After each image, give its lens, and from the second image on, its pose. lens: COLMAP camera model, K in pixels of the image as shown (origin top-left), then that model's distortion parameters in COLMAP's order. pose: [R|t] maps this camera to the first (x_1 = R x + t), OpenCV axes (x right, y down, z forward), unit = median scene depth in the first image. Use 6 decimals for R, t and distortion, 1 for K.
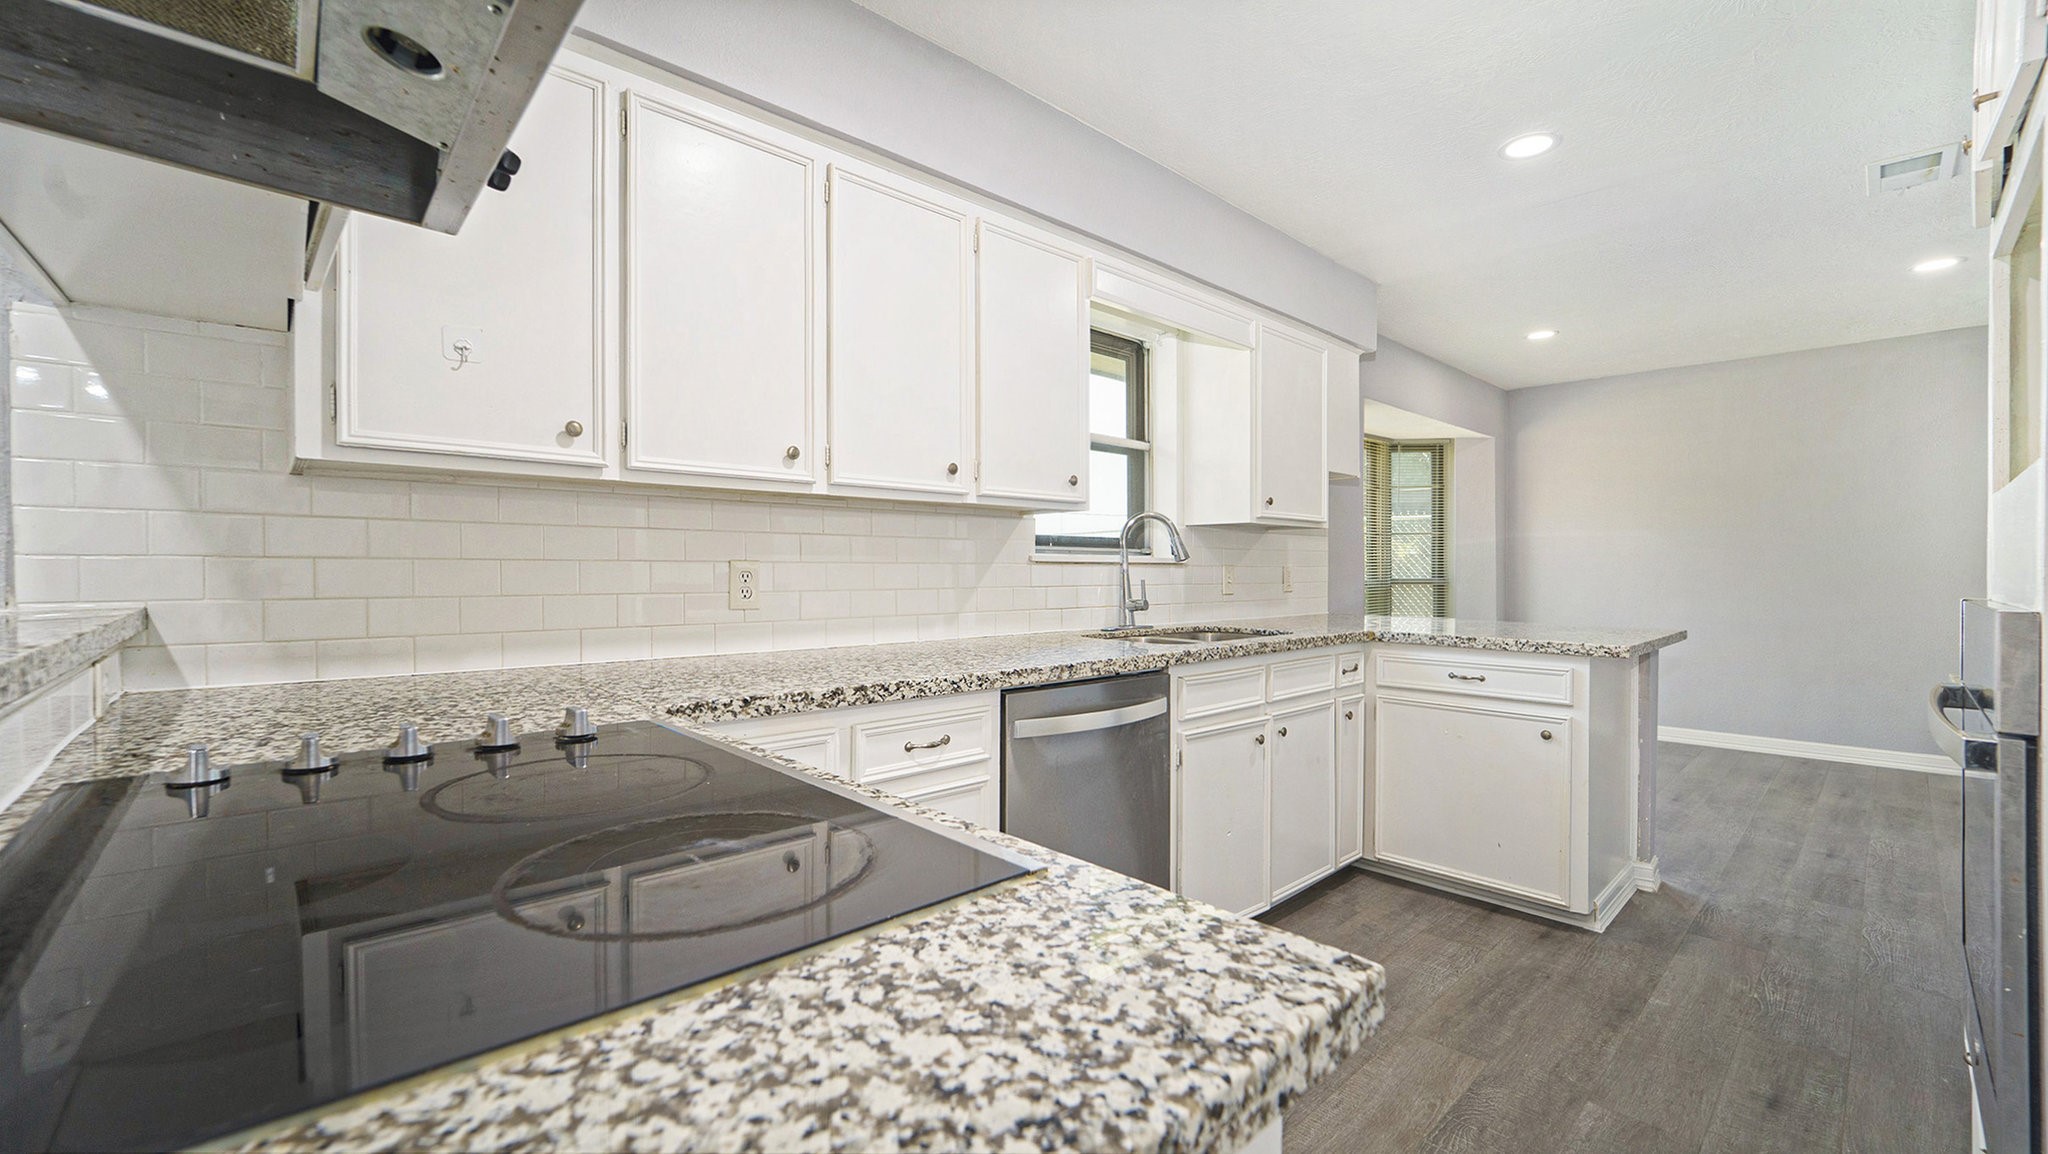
lens RADIAL K [[822.8, 0, 1020.5], [0, 822.8, 568.6], [0, 0, 1]] dist [0.000235, 0.000055]
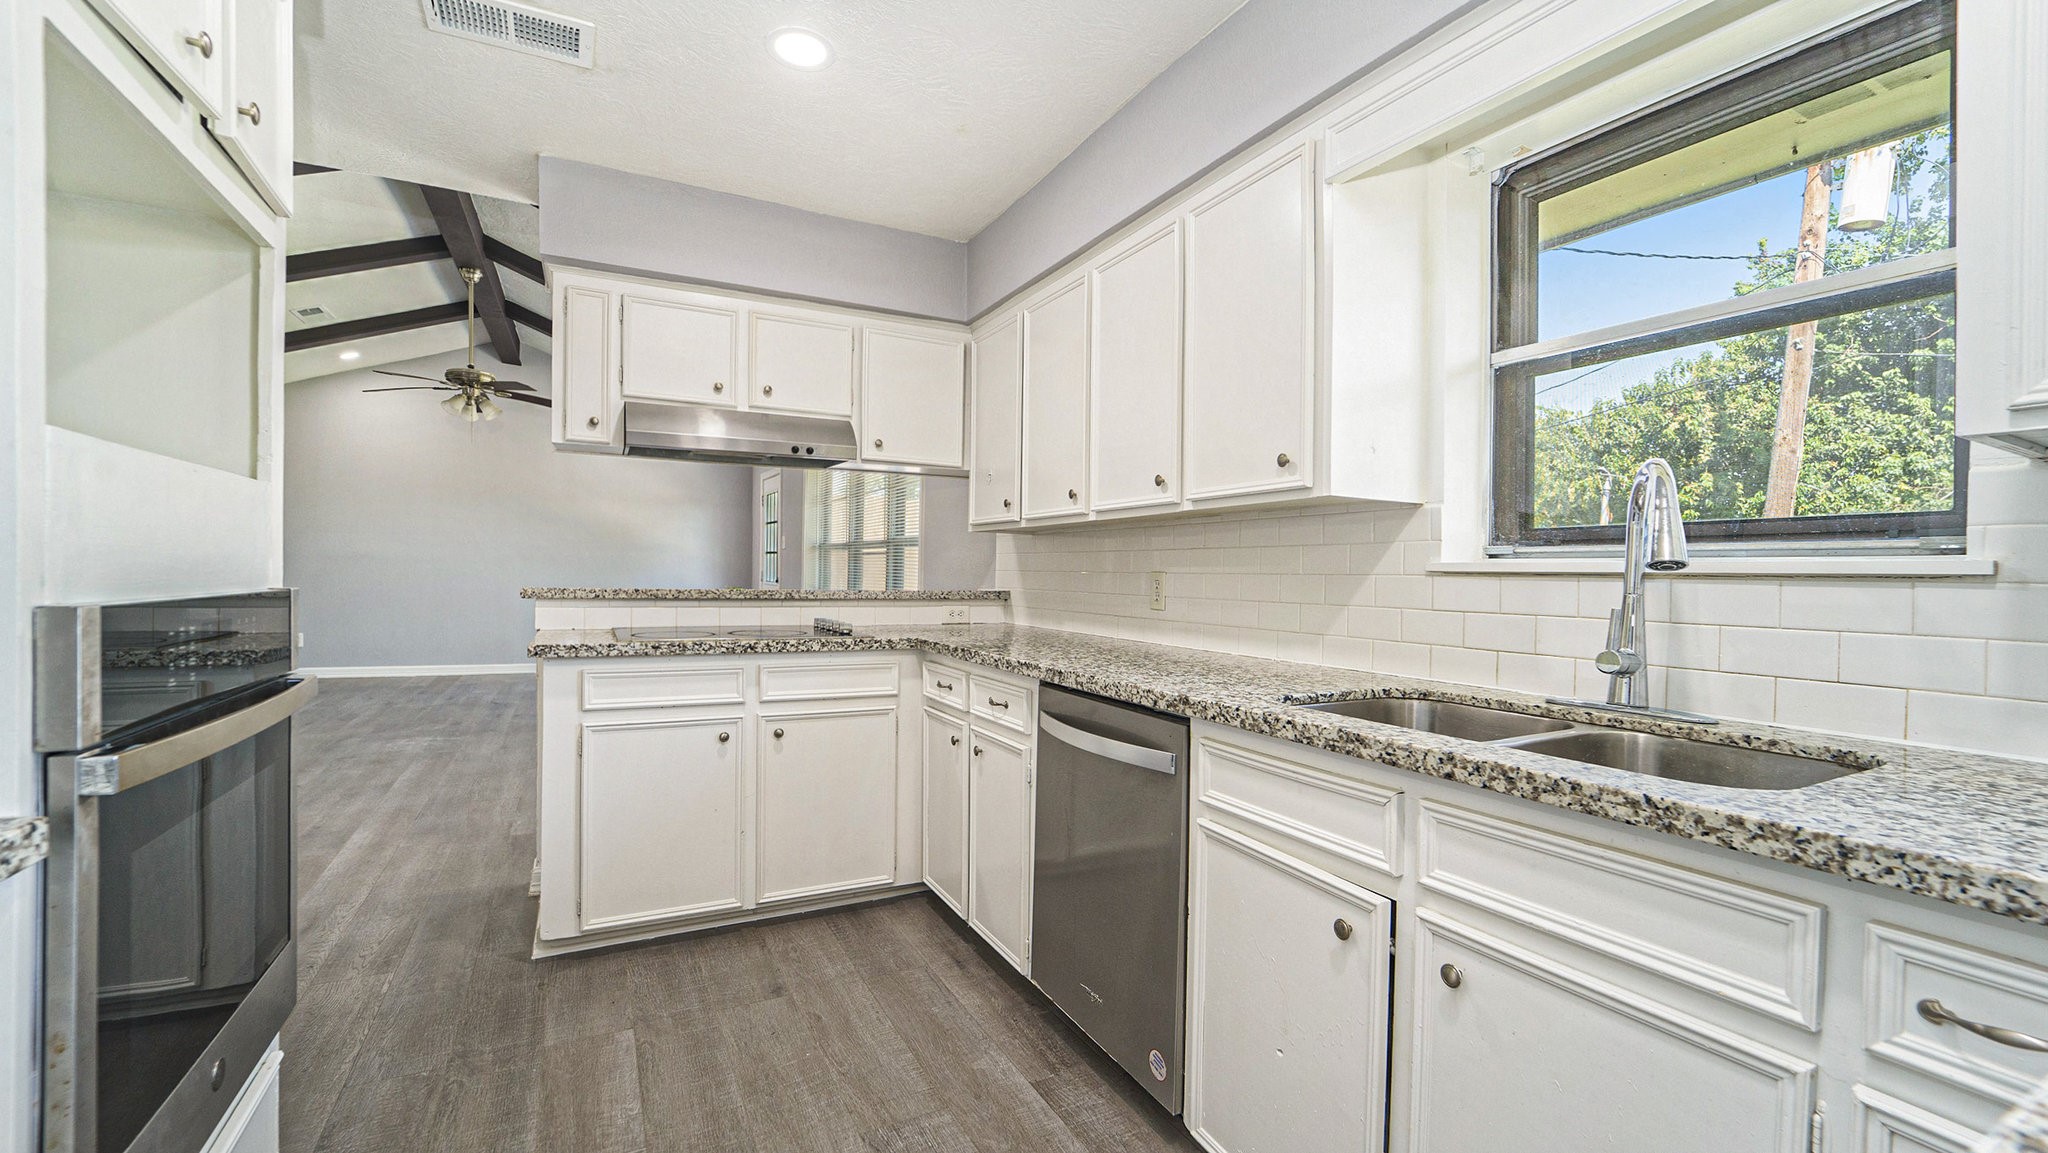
lens RADIAL K [[833.8, 0, 1032.9], [0, 833.8, 589.0], [0, 0, 1]] dist [-0.001051, -0.015332]
pose [[-0.257314, 0.005646, -0.966311, 0.987445], [-0.021762, 0.999695, 0.011635, 0.005504], [0.966083, 0.024023, -0.257113, 1.148154]]
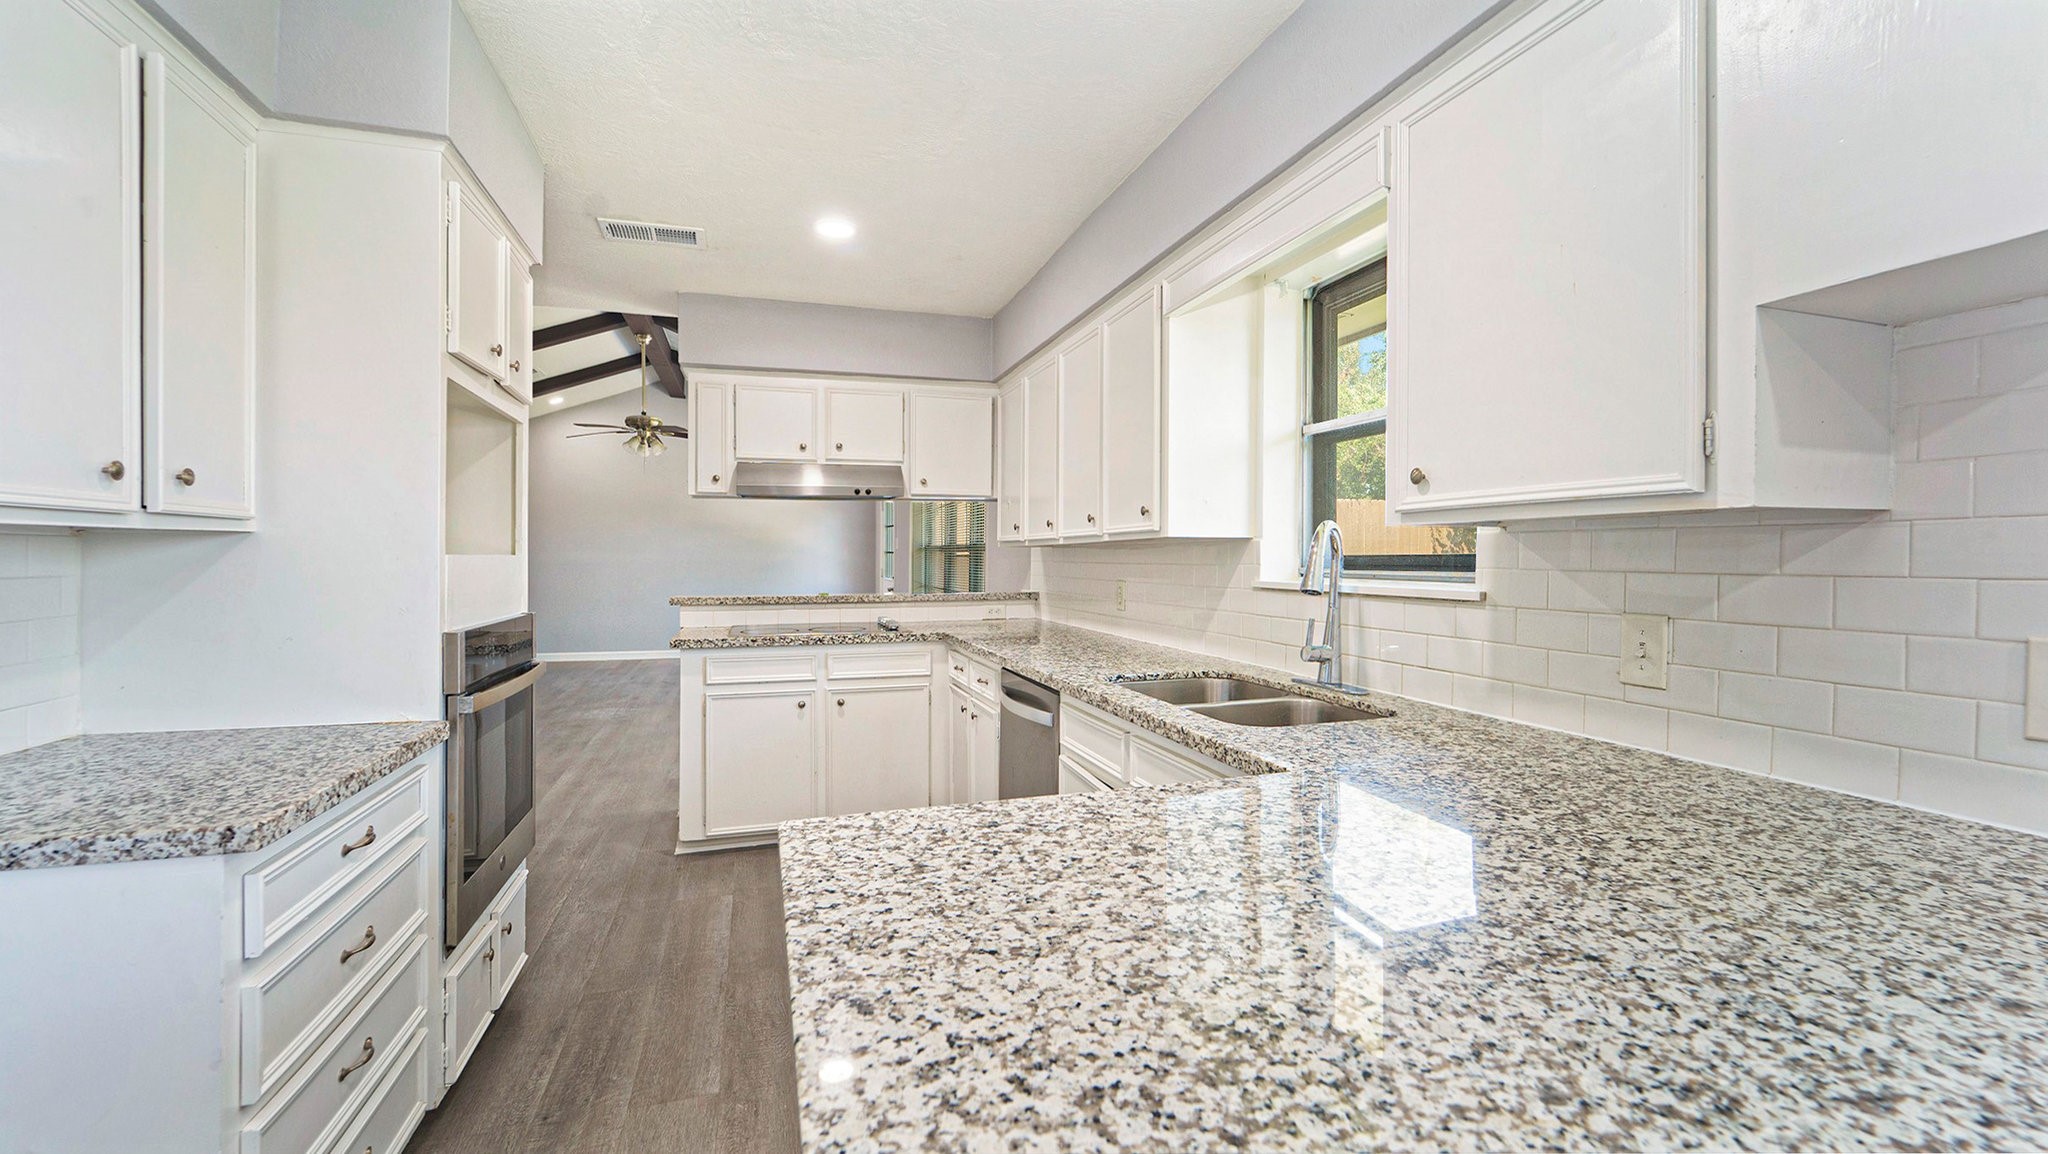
lens RADIAL K [[822.8, 0, 1020.5], [0, 822.8, 568.6], [0, 0, 1]] dist [0.000235, 0.000055]
pose [[-0.421621, 0.004143, -0.906763, 1.266189], [-0.003968, 0.999972, 0.006413, -0.044798], [0.906764, 0.006302, -0.421592, 1.519169]]
